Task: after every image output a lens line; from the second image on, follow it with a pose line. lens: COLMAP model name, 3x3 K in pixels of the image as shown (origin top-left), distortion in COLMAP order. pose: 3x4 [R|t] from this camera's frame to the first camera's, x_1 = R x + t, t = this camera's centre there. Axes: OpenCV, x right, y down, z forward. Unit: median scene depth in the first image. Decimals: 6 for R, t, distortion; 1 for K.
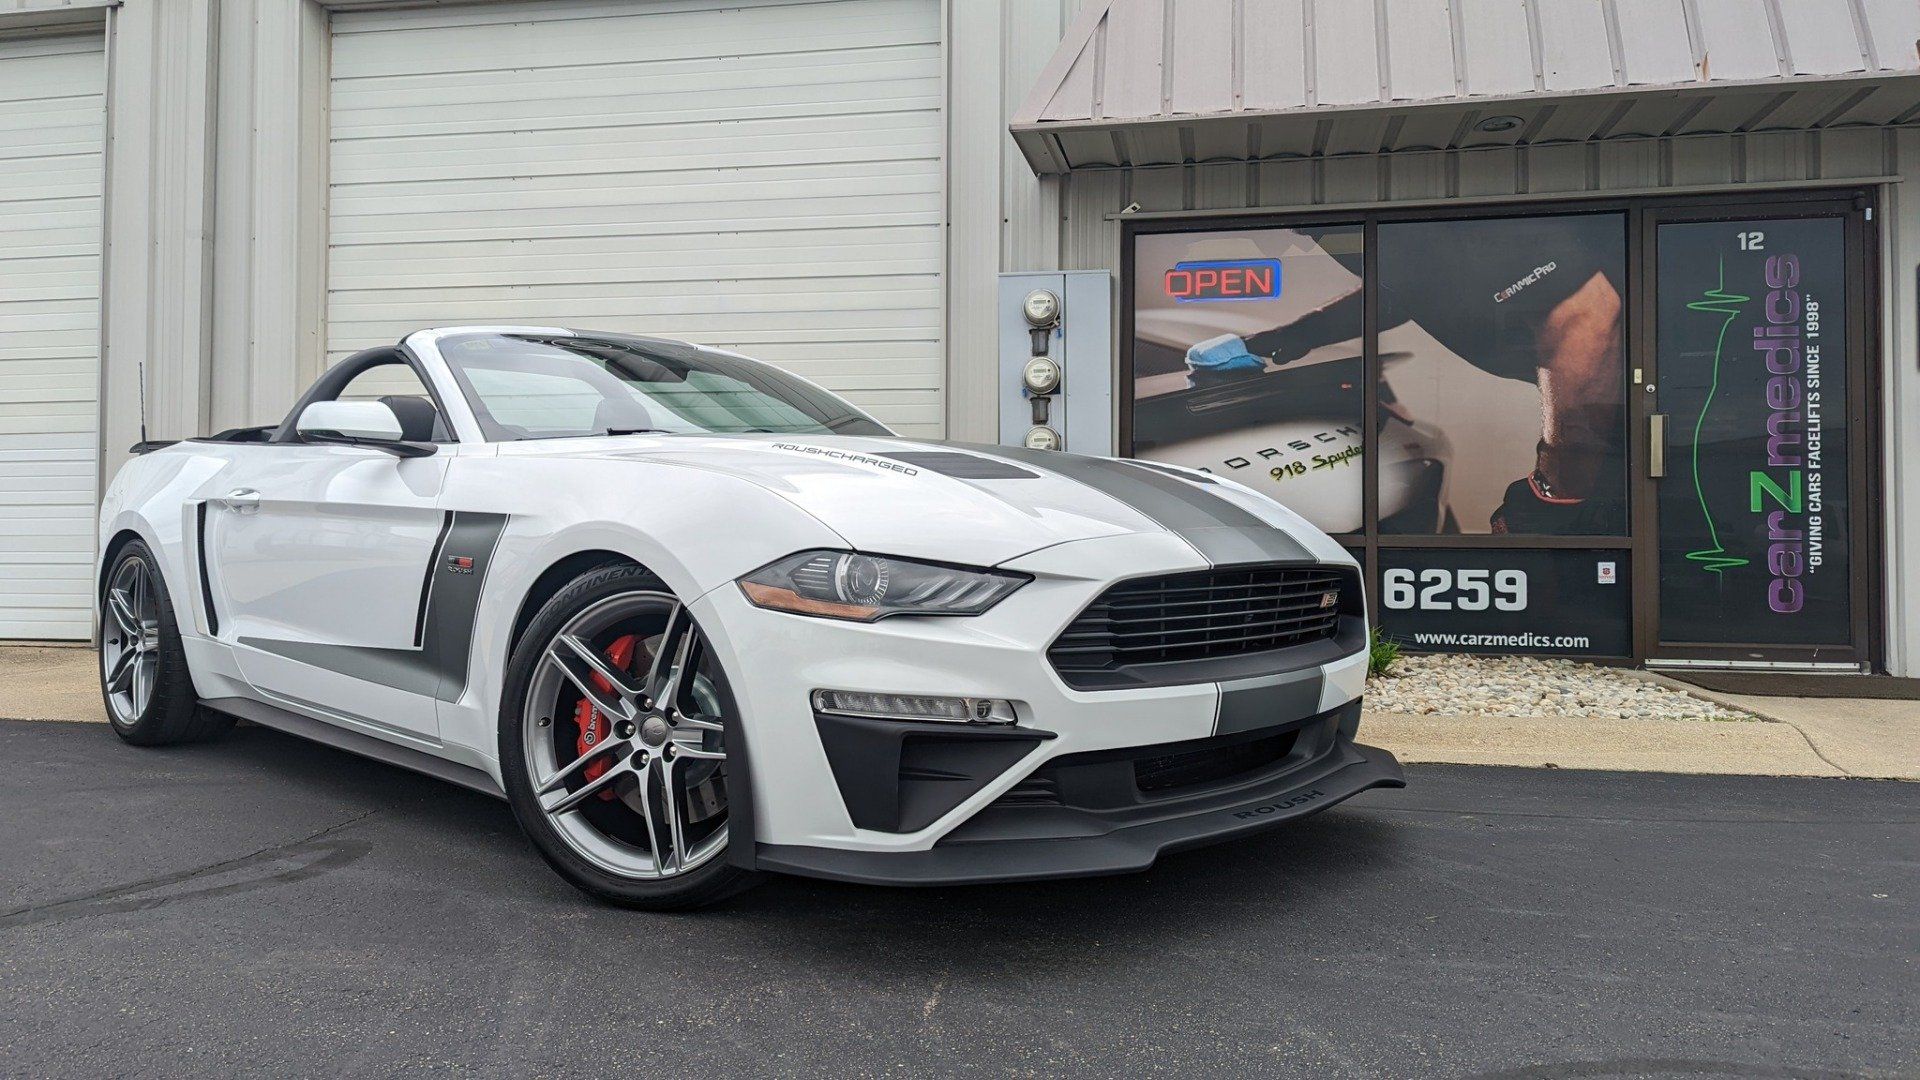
lens RADIAL K [[1300.6, 0, 935.8], [0, 1300.6, 528.5], [0, 0, 1]] dist [0.062092, -0.040116]
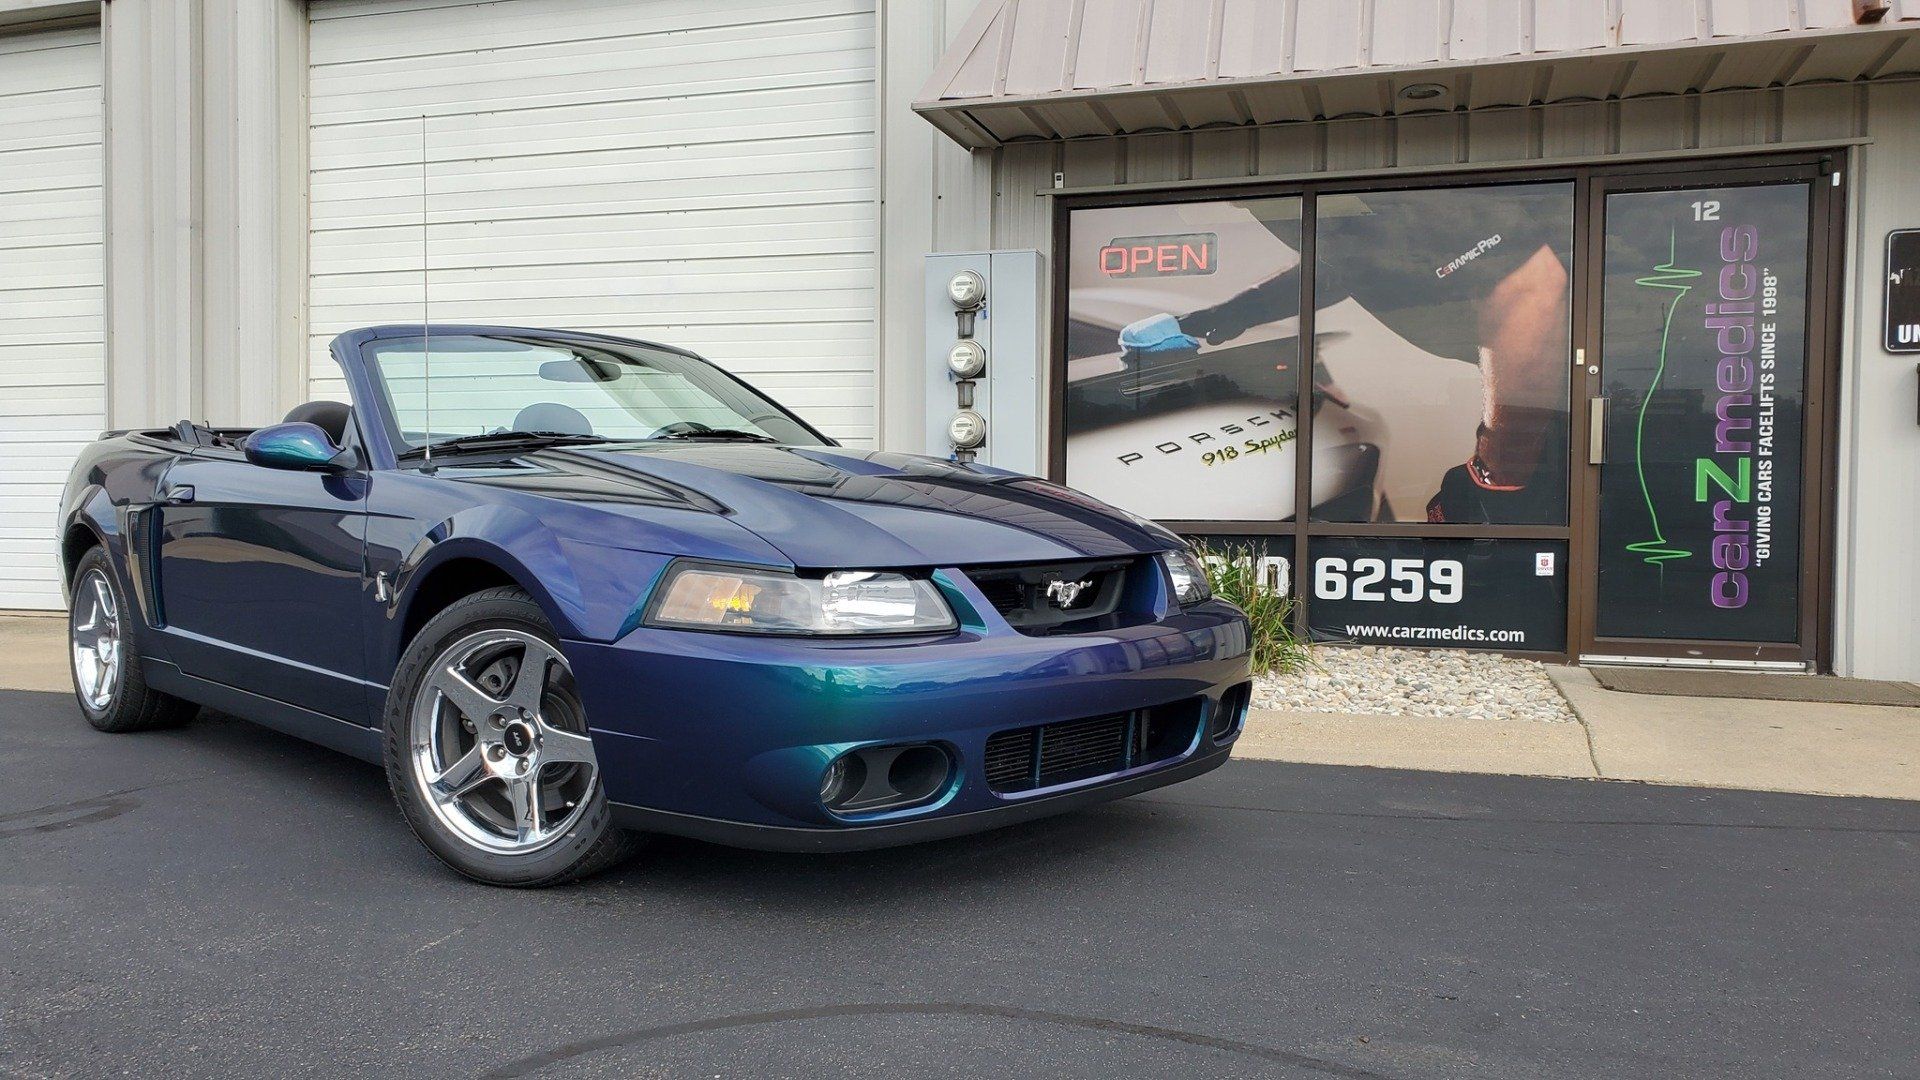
lens RADIAL K [[1410.5, 0, 939.3], [0, 1410.5, 551.1], [0, 0, 1]] dist [0.068870, -0.063885]
pose [[0.993731, 0.008032, -0.111513, 0.184236], [-0.003807, 0.999268, 0.038053, -0.012895], [0.111737, -0.037390, 0.993034, -0.067221]]
